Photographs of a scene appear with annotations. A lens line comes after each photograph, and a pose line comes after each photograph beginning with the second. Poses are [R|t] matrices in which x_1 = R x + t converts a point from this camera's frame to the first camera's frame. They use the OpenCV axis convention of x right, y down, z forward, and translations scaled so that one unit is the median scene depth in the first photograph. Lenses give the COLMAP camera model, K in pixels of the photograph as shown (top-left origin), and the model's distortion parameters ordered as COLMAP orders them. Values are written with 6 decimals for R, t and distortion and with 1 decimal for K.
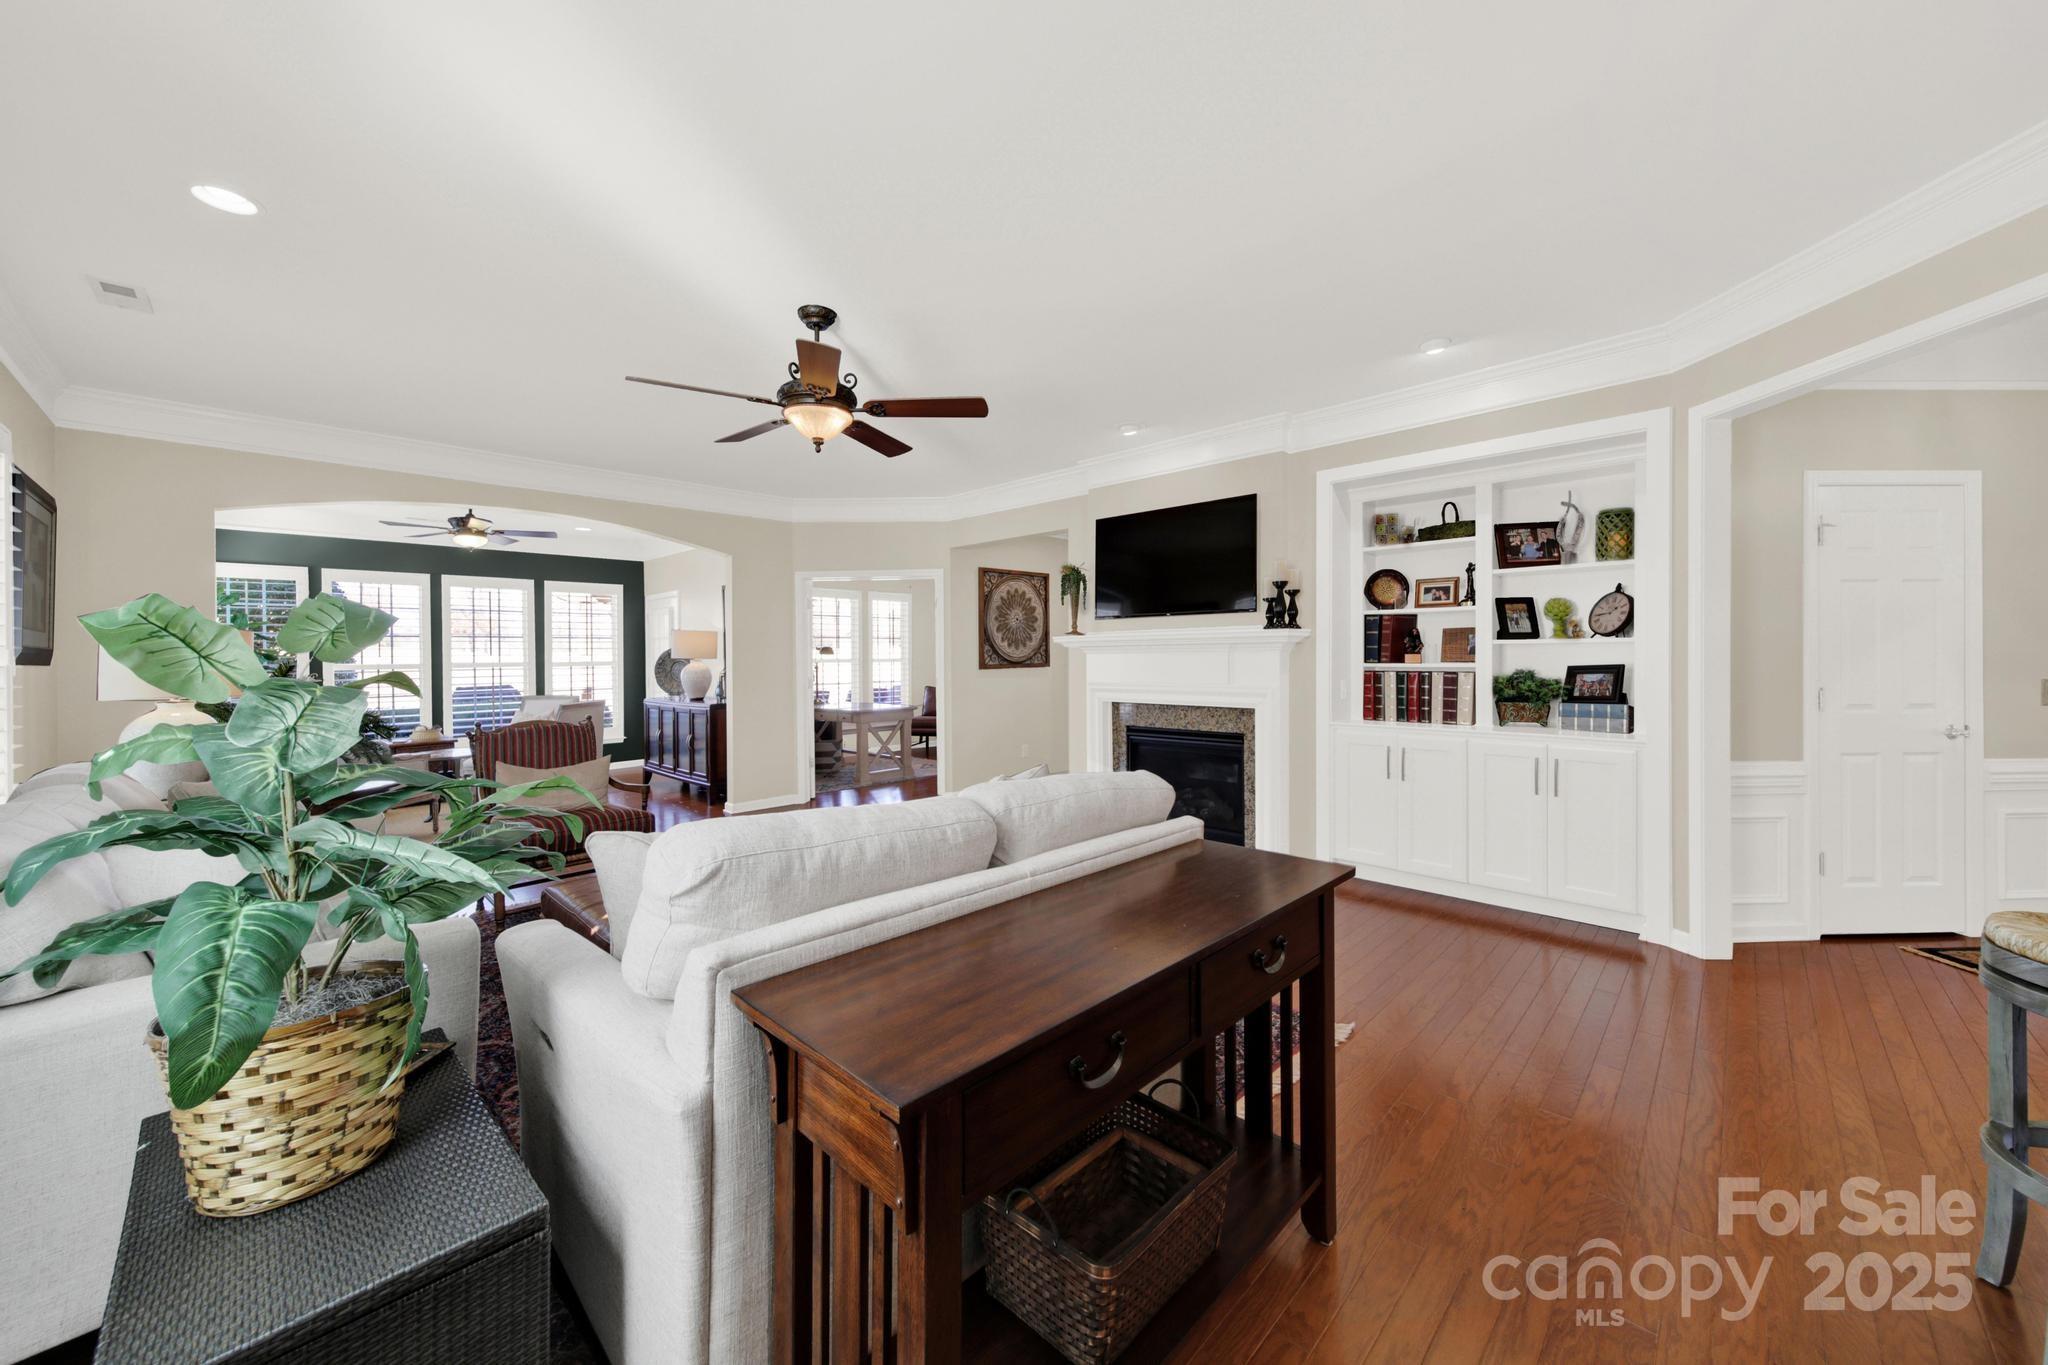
lens RADIAL K [[753.4, 0, 1010.6], [0, 753.4, 677.4], [0, 0, 1]] dist [0.003897, -0.002367]
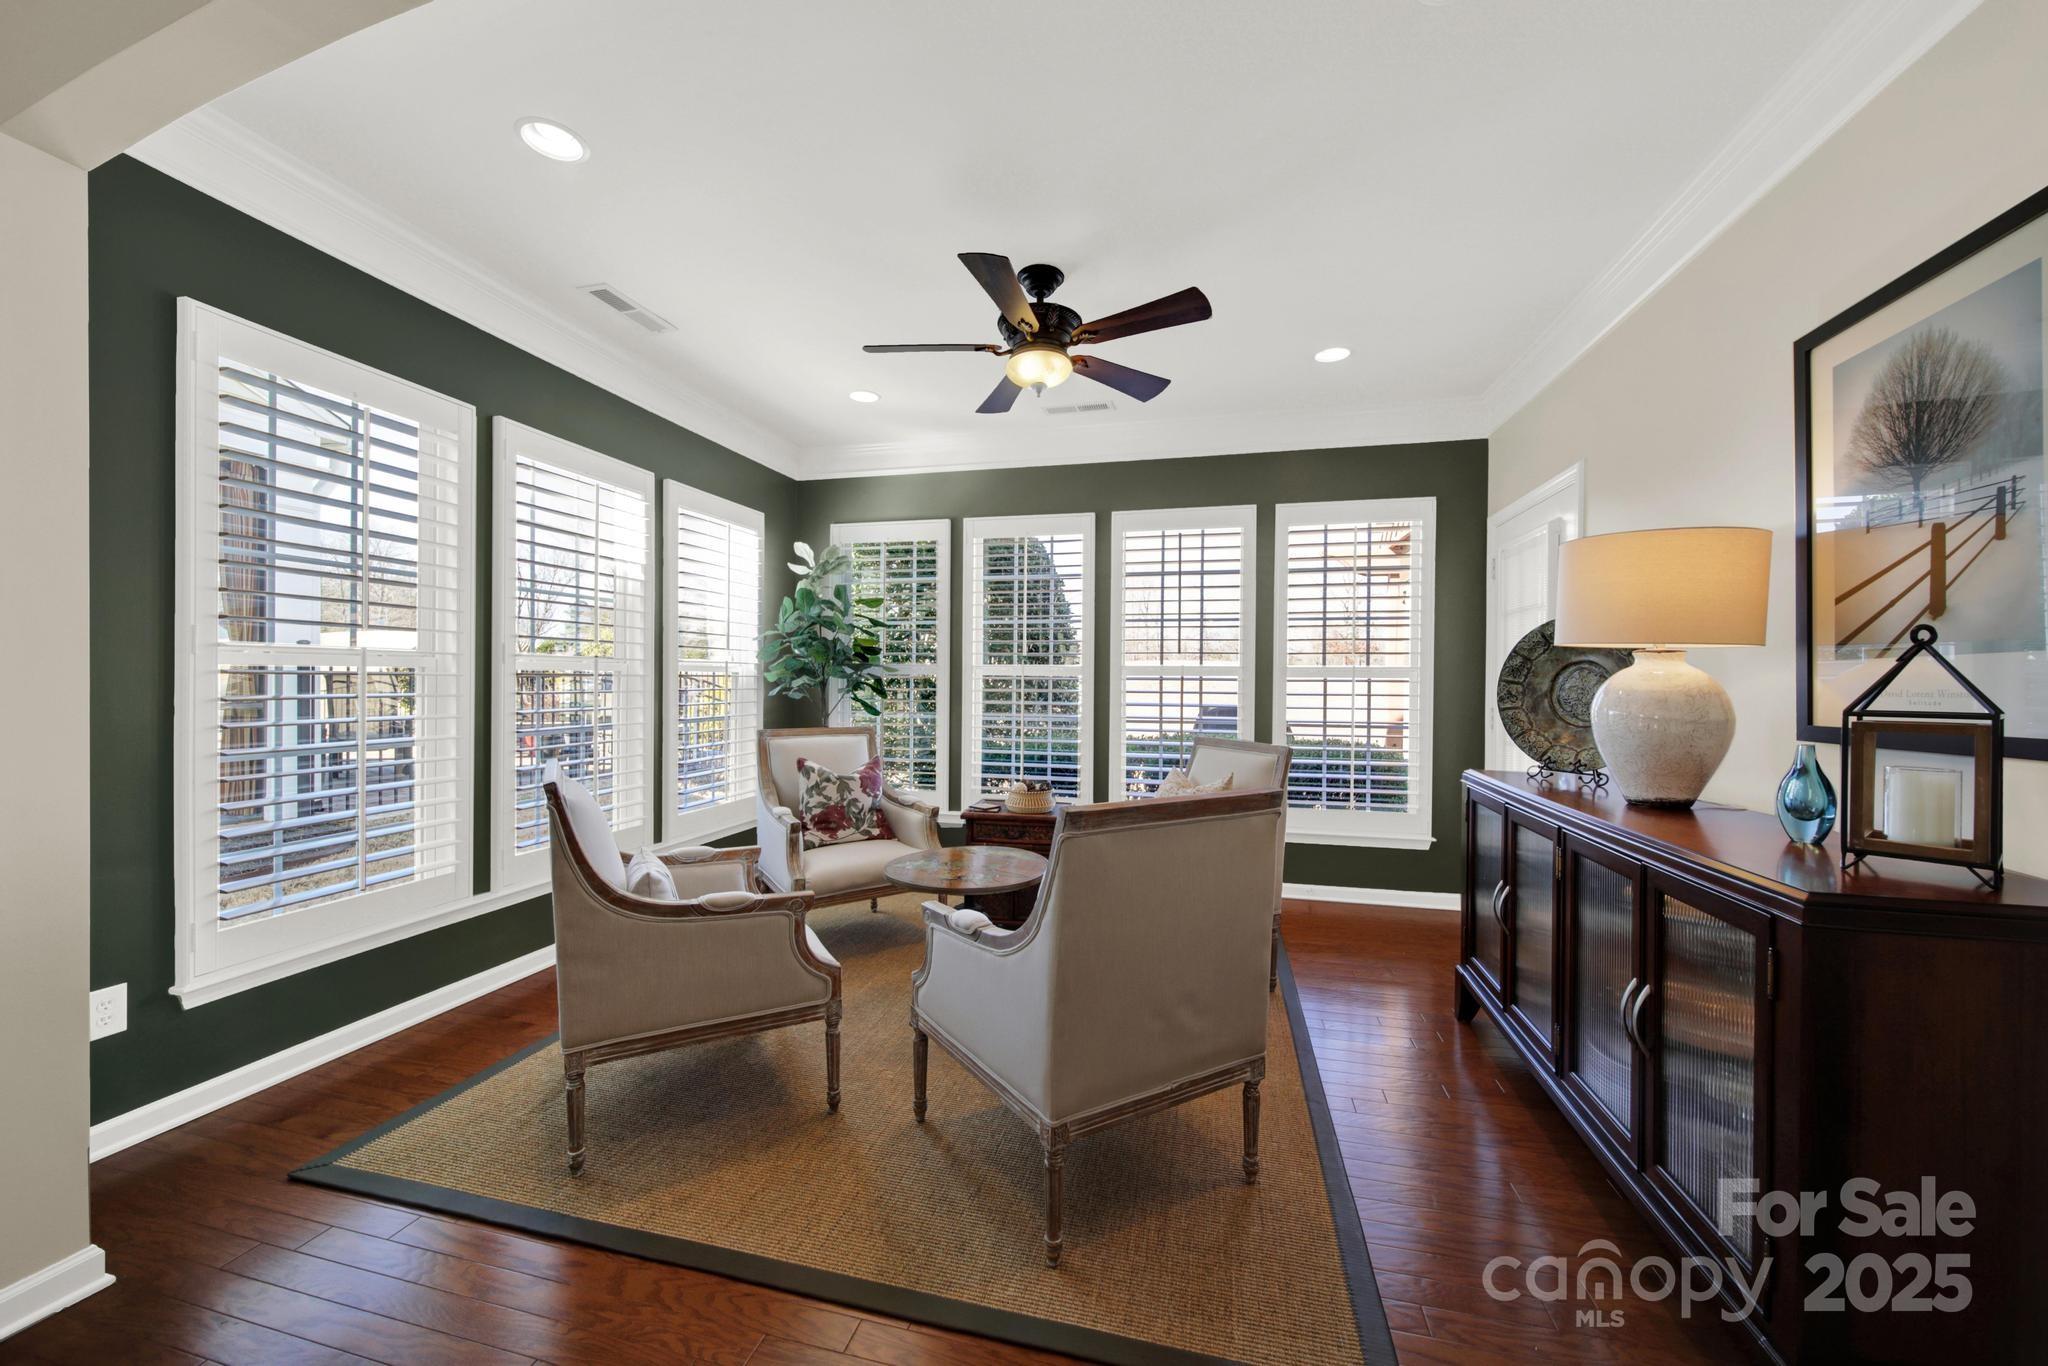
lens RADIAL K [[753.4, 0, 1038.8], [0, 753.4, 677.2], [0, 0, 1]] dist [0.003897, -0.002367]
pose [[0.525813, 0.011522, -0.850522, -0.310860], [-0.038673, 0.999198, -0.010372, -0.003629], [0.849721, 0.038345, 0.525837, 0.686192]]
